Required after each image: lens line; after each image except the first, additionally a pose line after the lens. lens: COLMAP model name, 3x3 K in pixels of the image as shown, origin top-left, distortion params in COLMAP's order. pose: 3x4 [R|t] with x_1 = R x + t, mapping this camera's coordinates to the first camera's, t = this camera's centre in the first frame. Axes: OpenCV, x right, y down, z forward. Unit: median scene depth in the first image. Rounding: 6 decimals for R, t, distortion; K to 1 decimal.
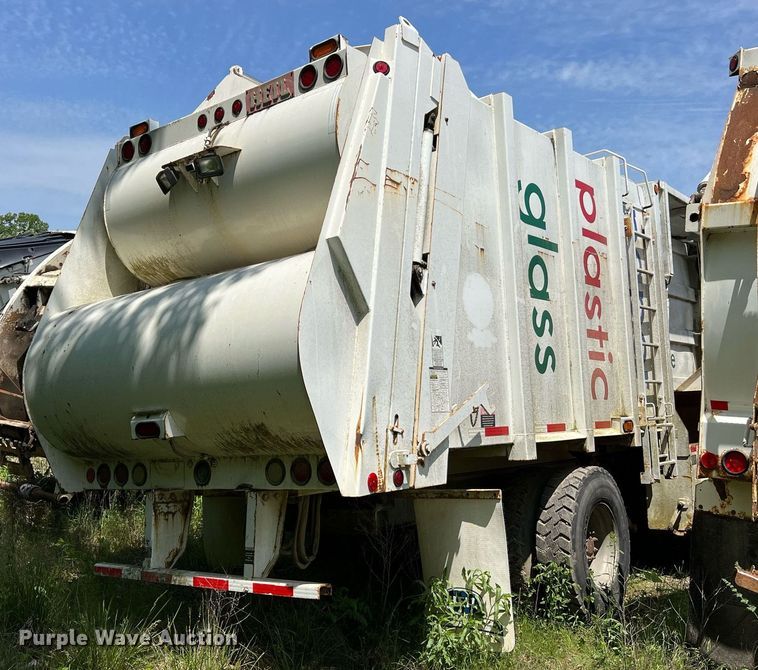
lens RADIAL K [[823.9, 0, 337.5], [0, 823.9, 364.8], [0, 0, 1]] dist [0.146896, -0.478549]
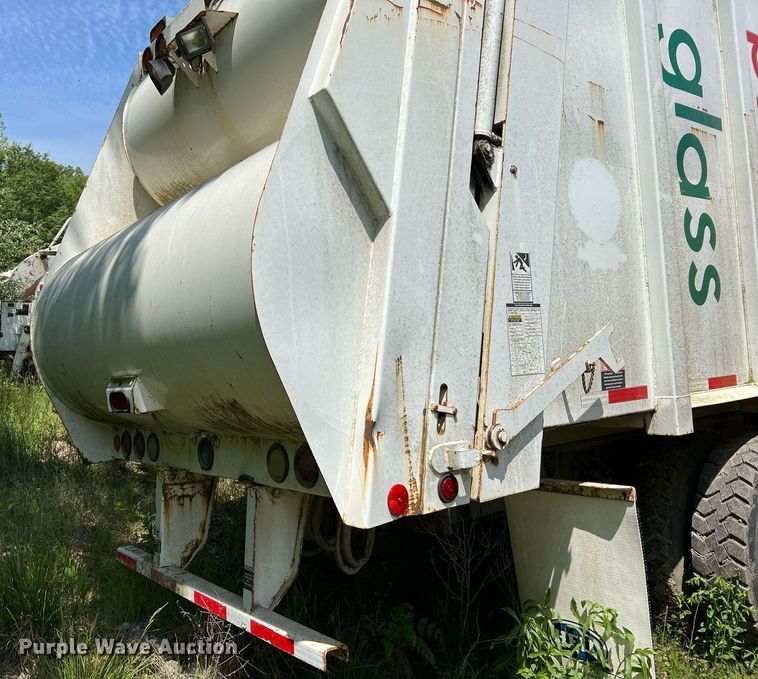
lens RADIAL K [[677.9, 0, 301.0], [0, 677.9, 345.9], [0, 0, 1]] dist [0.037492, -0.052020]
pose [[0.963560, -0.022834, -0.266516, 0.088418], [0.039114, 0.997668, 0.055938, -0.000098], [0.264617, -0.064324, 0.962206, 0.416328]]
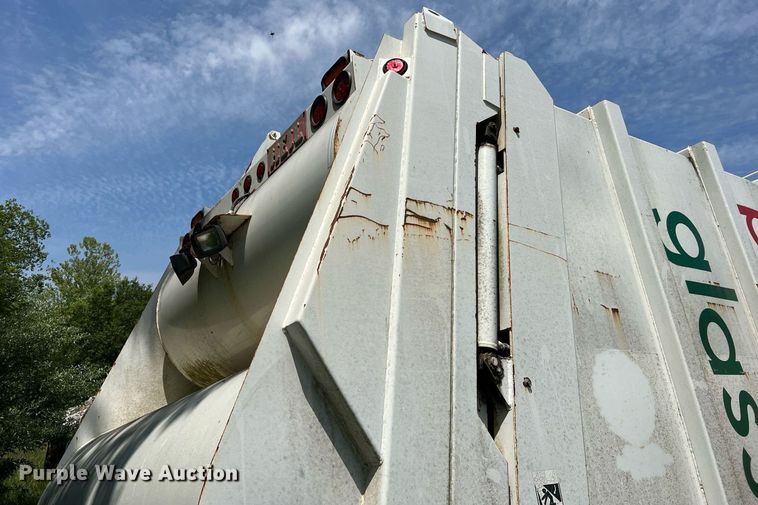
lens RADIAL K [[585.0, 0, 358.6], [0, 585.0, 217.4], [0, 0, 1]] dist [0.052378, -0.065973]
pose [[0.956685, -0.146998, -0.251288, 0.114534], [0.063136, 0.947377, -0.313831, -0.079436], [0.284197, 0.284372, 0.915622, 0.523928]]
